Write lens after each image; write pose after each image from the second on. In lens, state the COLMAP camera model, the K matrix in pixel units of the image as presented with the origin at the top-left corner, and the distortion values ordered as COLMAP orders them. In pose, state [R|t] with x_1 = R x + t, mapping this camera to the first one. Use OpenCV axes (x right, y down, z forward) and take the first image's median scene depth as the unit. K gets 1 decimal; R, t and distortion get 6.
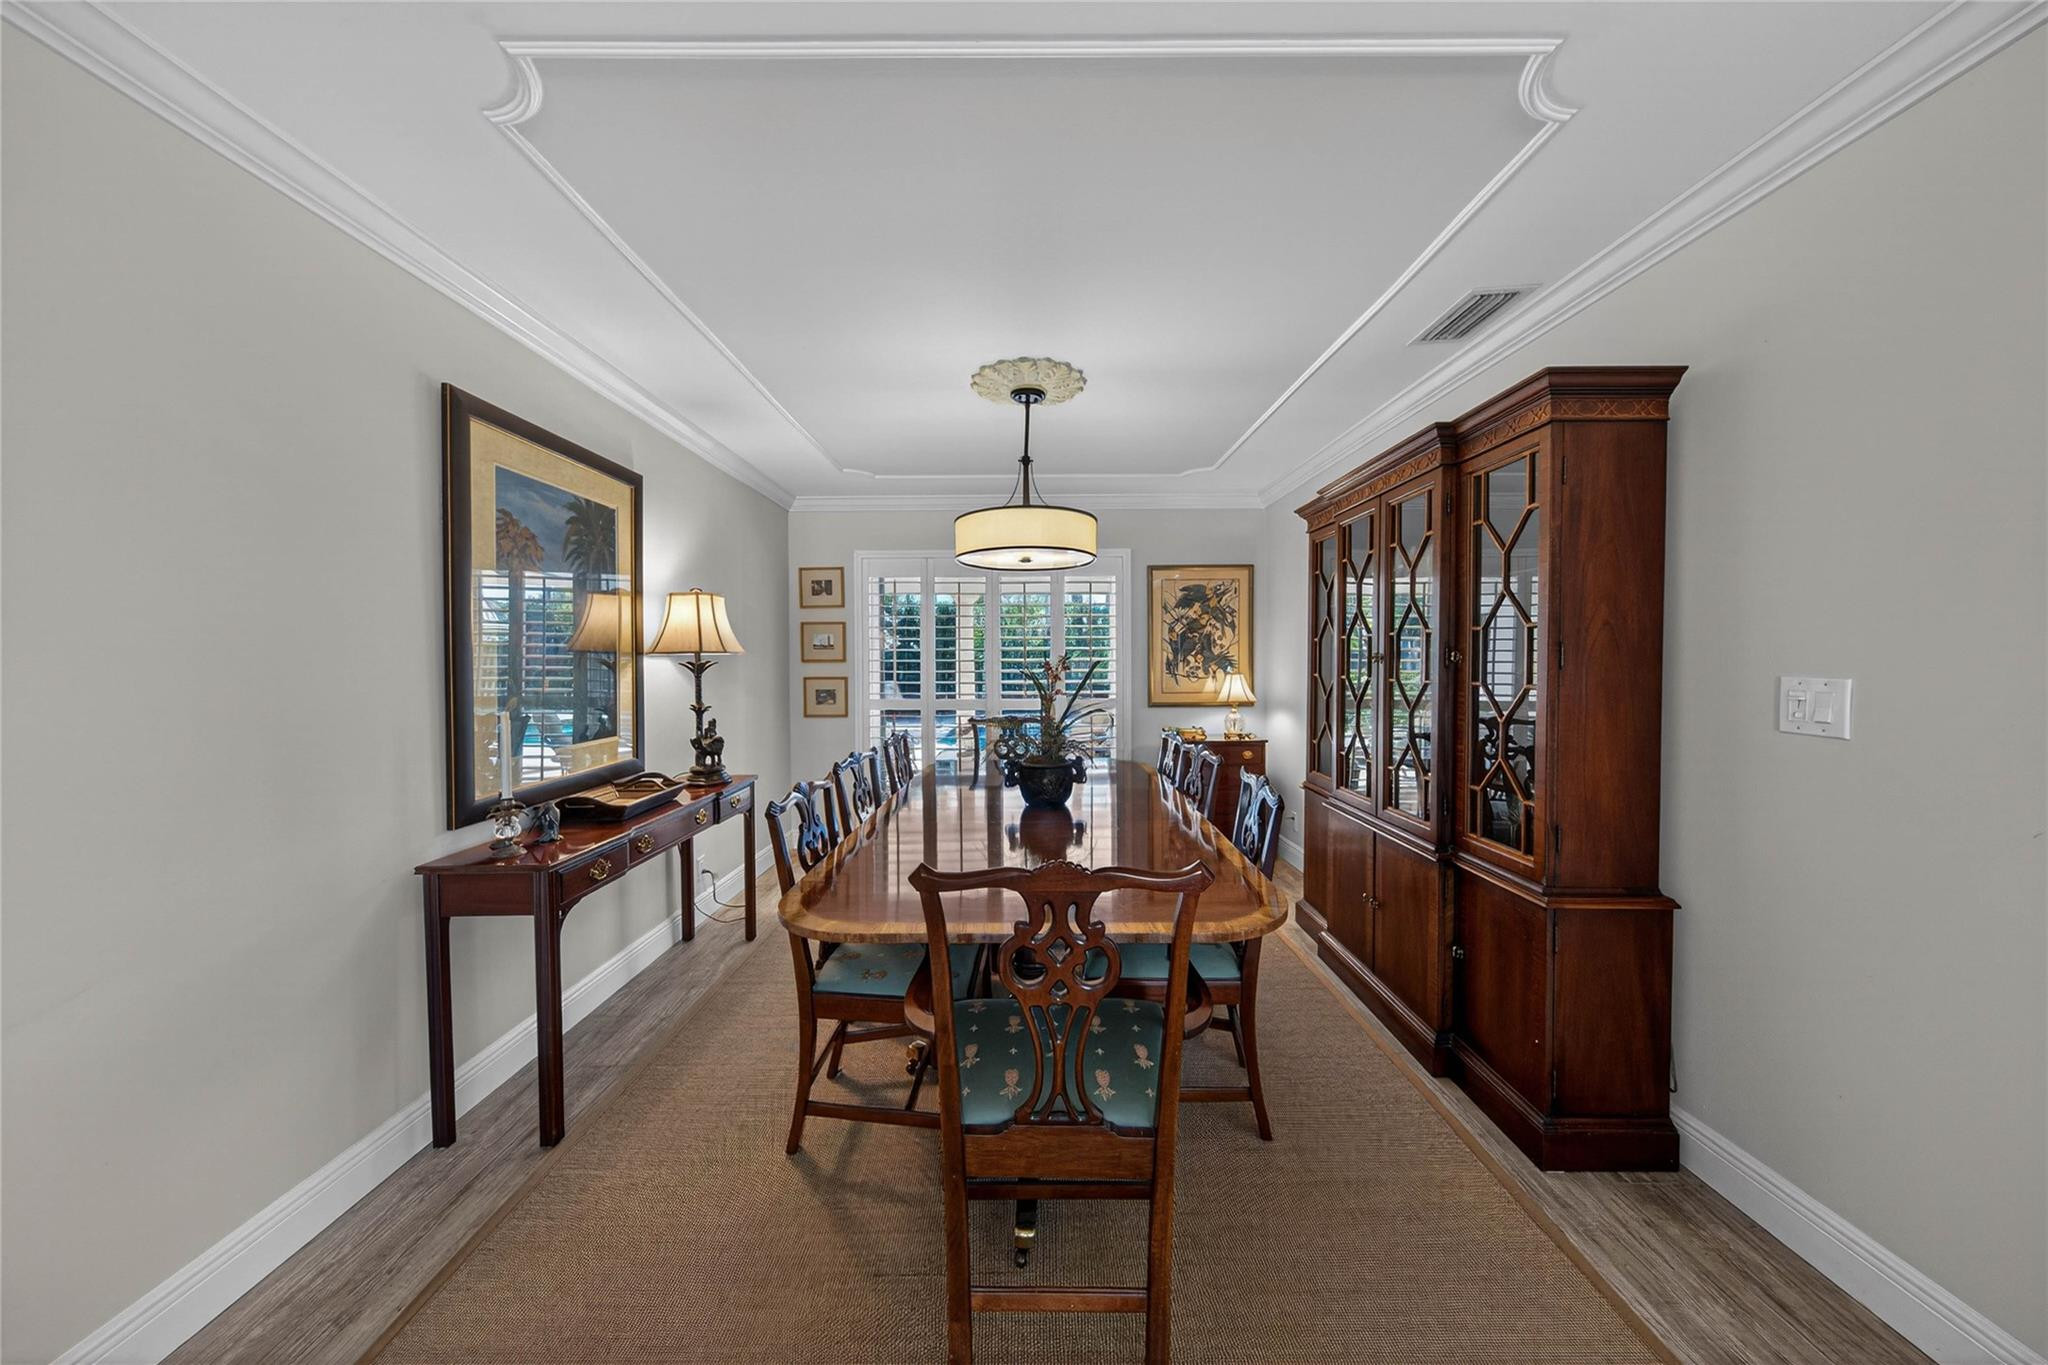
lens RADIAL K [[669.8, 0, 1026.9], [0, 669.8, 674.9], [0, 0, 1]] dist [-0.000809, -0.000048]
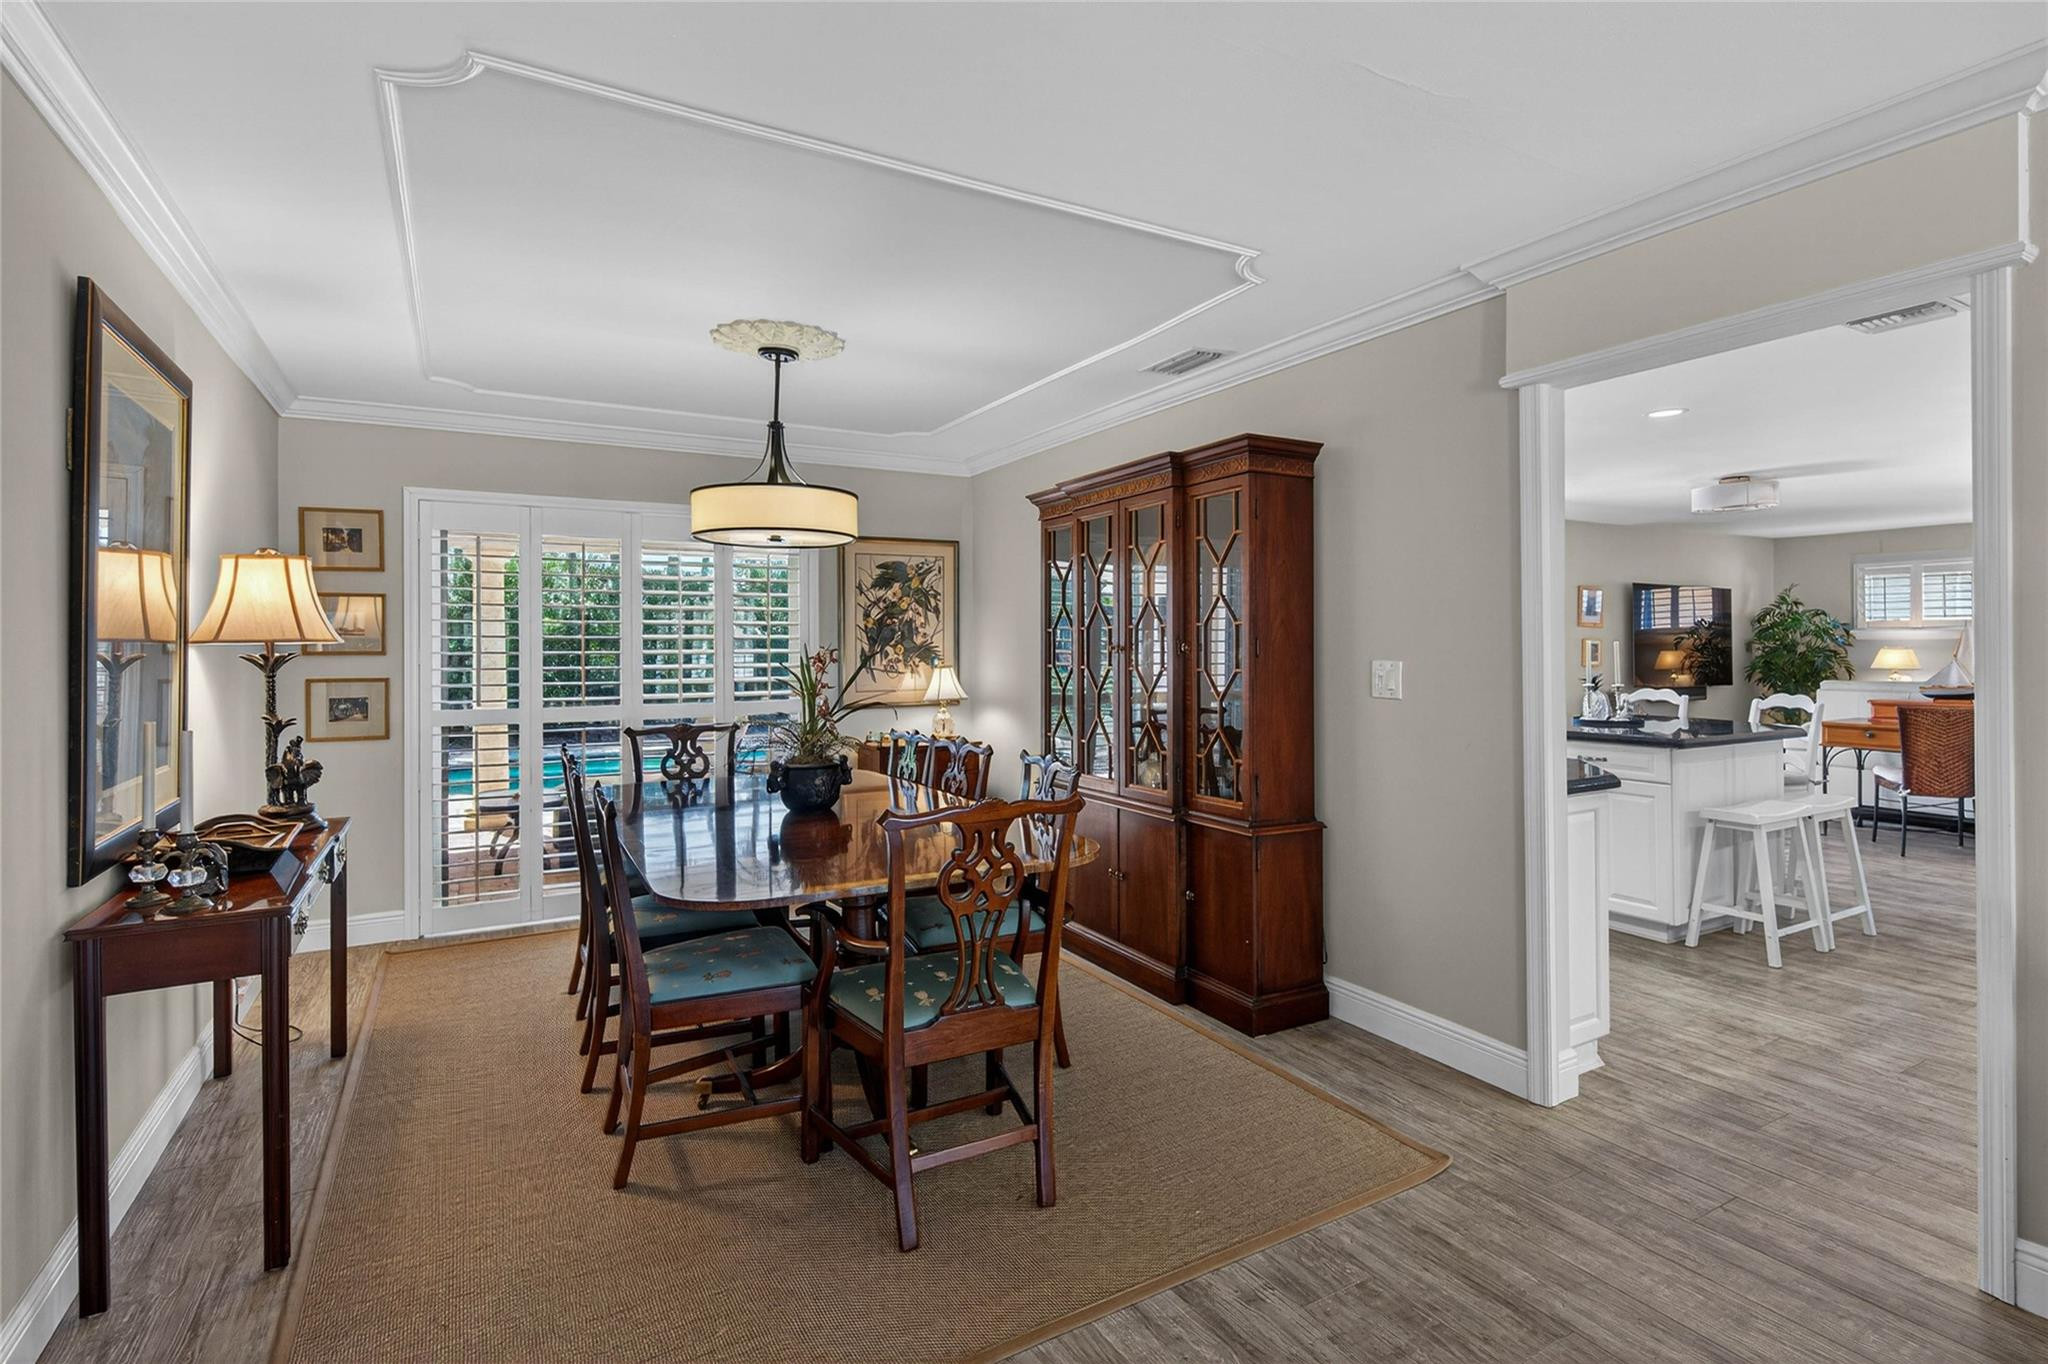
lens RADIAL K [[1006.0, 0, 1081.2], [0, 1006.0, 649.7], [0, 0, 1]] dist [0.002344, 0.000290]
pose [[0.859133, -0.000410, 0.511752, -0.404680], [0.013199, 0.999685, -0.021359, 0.012086], [-0.511582, 0.025105, 0.858868, -0.414589]]
